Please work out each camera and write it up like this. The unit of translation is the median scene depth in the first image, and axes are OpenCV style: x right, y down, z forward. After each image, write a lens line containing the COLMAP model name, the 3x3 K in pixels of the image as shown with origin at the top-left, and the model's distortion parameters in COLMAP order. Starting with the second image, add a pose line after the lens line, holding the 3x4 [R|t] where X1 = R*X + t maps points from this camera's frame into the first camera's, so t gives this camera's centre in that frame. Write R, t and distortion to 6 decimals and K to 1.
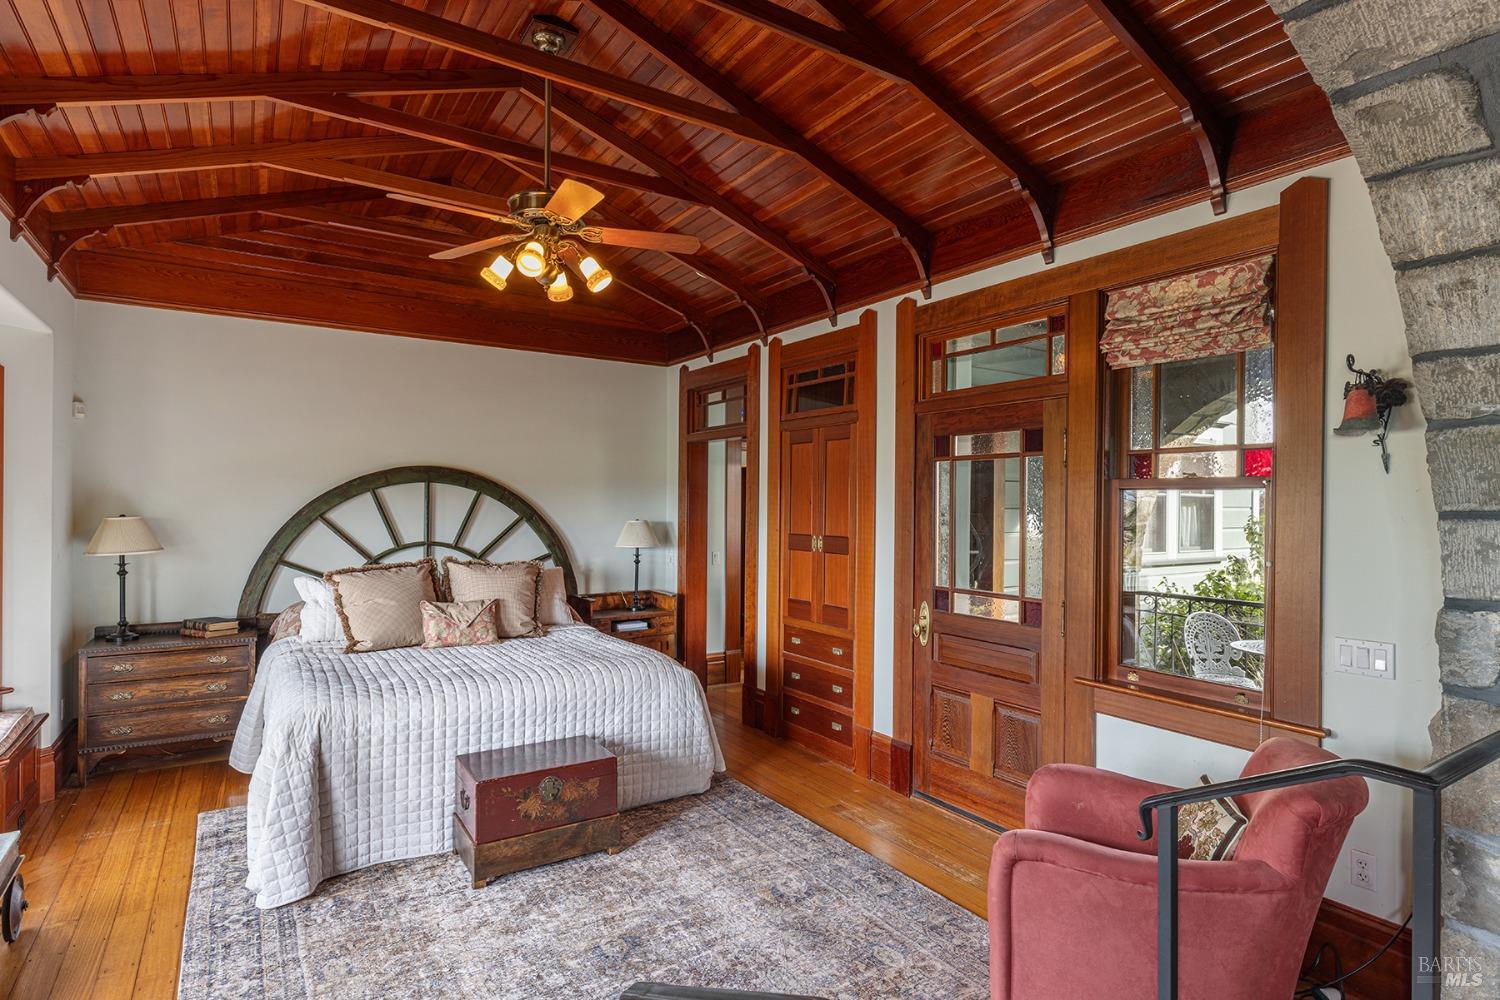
lens RADIAL K [[786.8, 0, 759.0], [0, 786.8, 503.2], [0, 0, 1]] dist [0.000438, -0.000017]
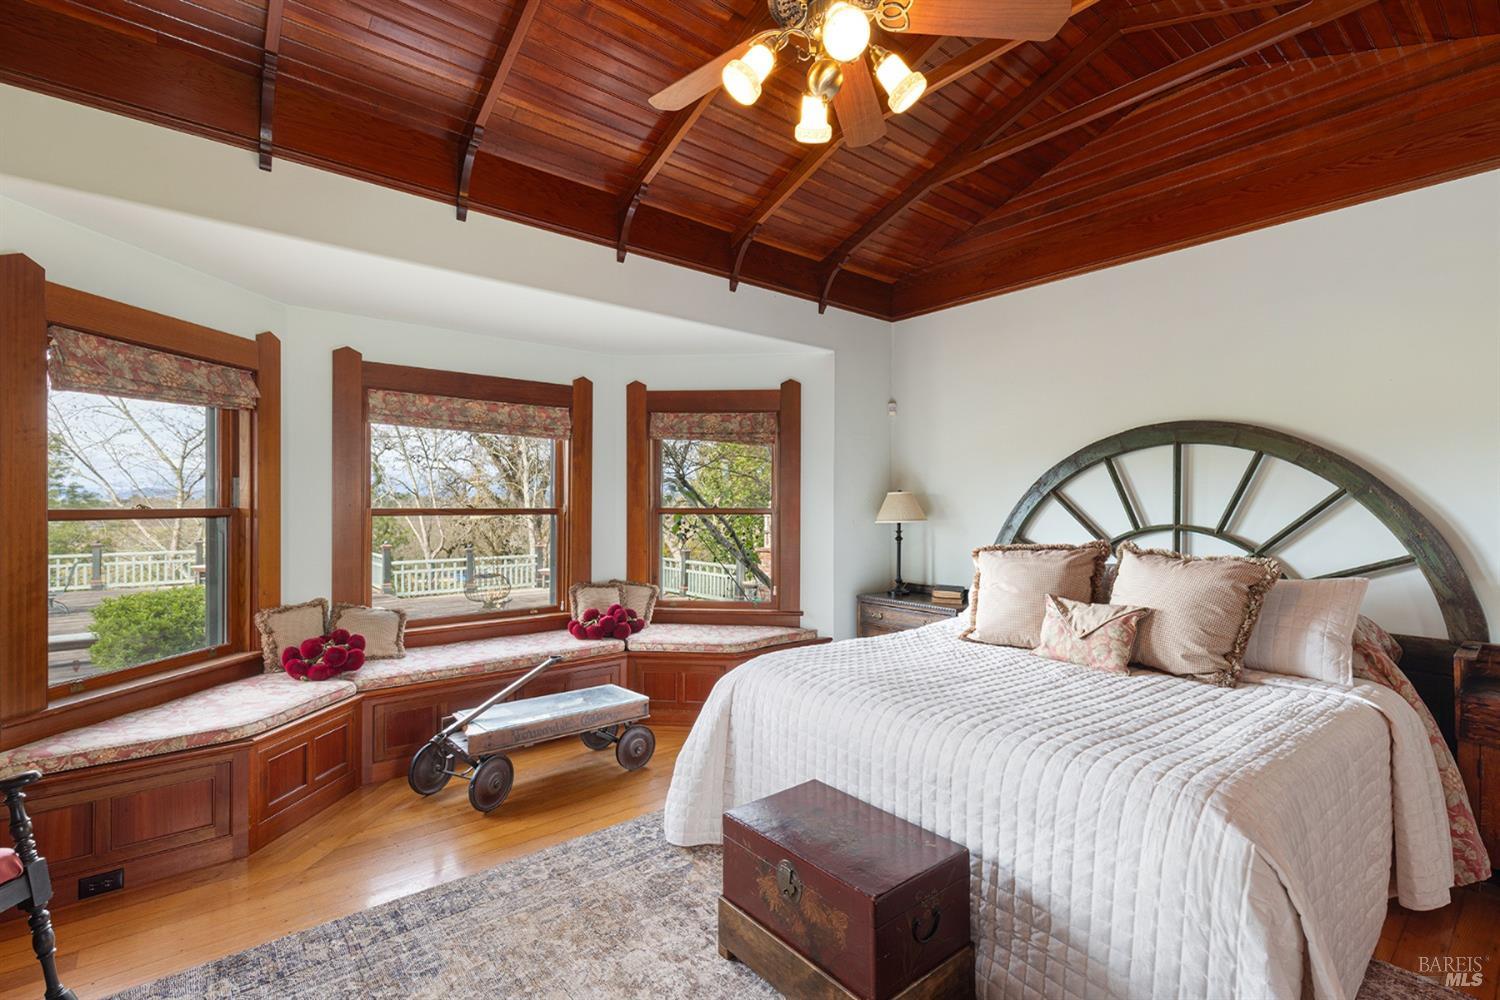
lens RADIAL K [[685.0, 0, 757.4], [0, 685.0, 503.8], [0, 0, 1]] dist [0.009513, 0.000126]
pose [[0.114717, -0.006946, -0.993374, 0.205579], [-0.002363, 0.999971, -0.007265, 0.042058], [0.993395, 0.003181, 0.114698, 0.644049]]
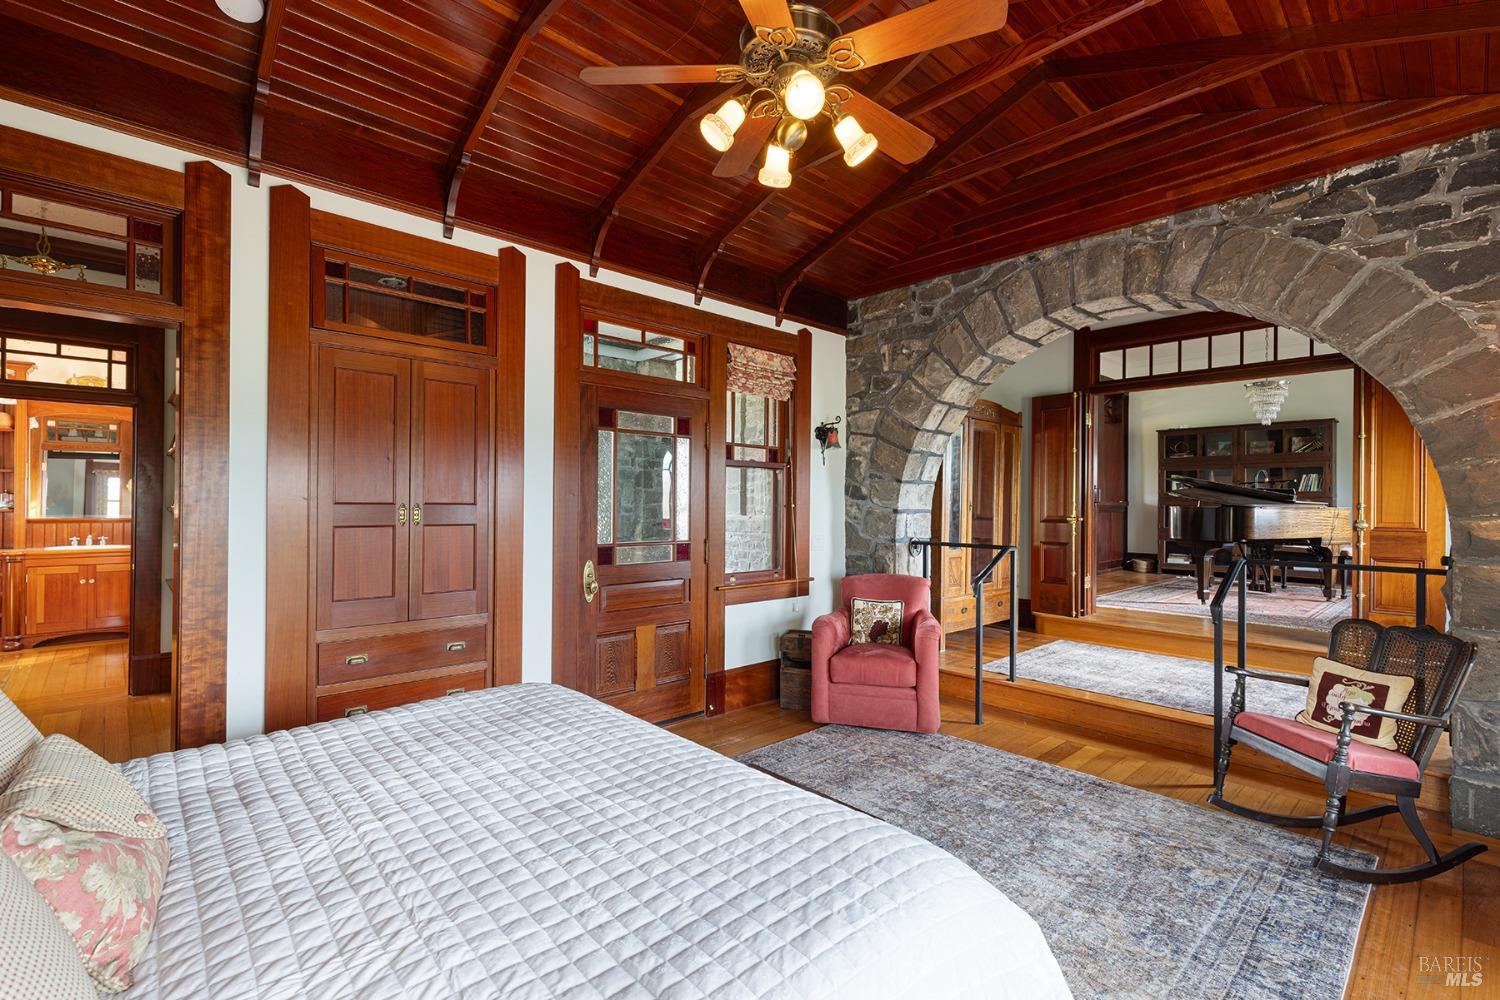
lens RADIAL K [[685.0, 0, 751.1], [0, 685.0, 499.6], [0, 0, 1]] dist [0.009513, 0.000126]
pose [[-0.178636, -0.010981, 0.983854, -0.657162], [-0.016952, 0.999824, 0.008081, 0.027822], [-0.983769, -0.015234, -0.178791, 0.840864]]
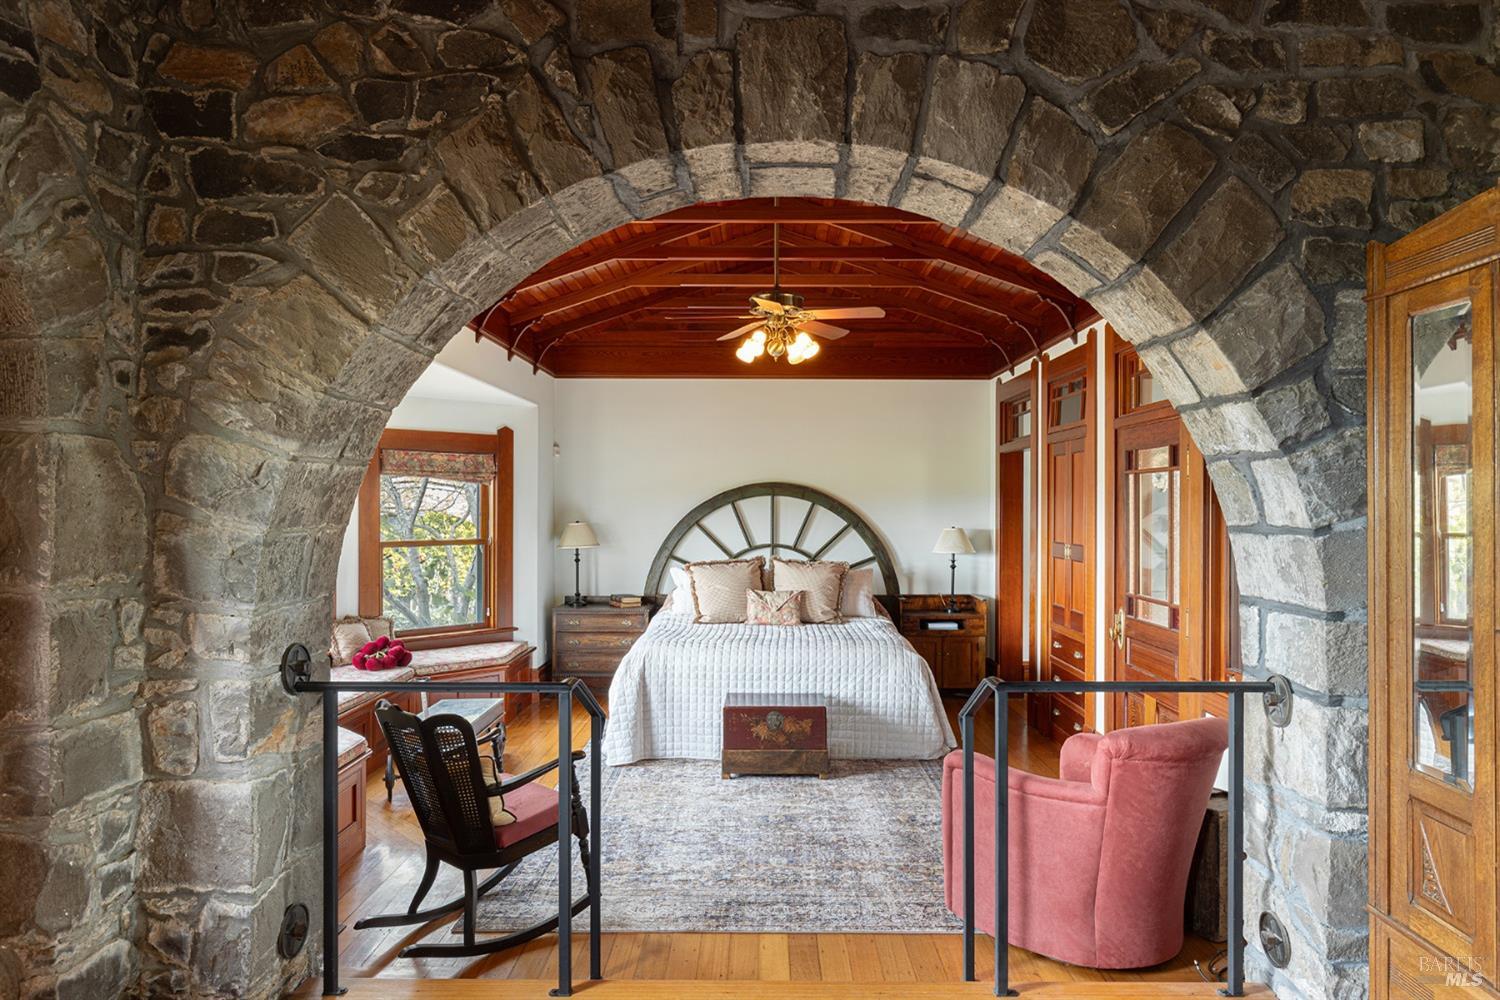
lens RADIAL K [[944.0, 0, 752.7], [0, 944.0, 501.7], [0, 0, 1]] dist [0.003248, -0.000454]
pose [[0.829076, -0.007000, -0.559092, 0.451896], [0.004426, 0.999972, -0.005957, -0.010006], [0.559118, 0.002465, 0.829084, -0.286686]]
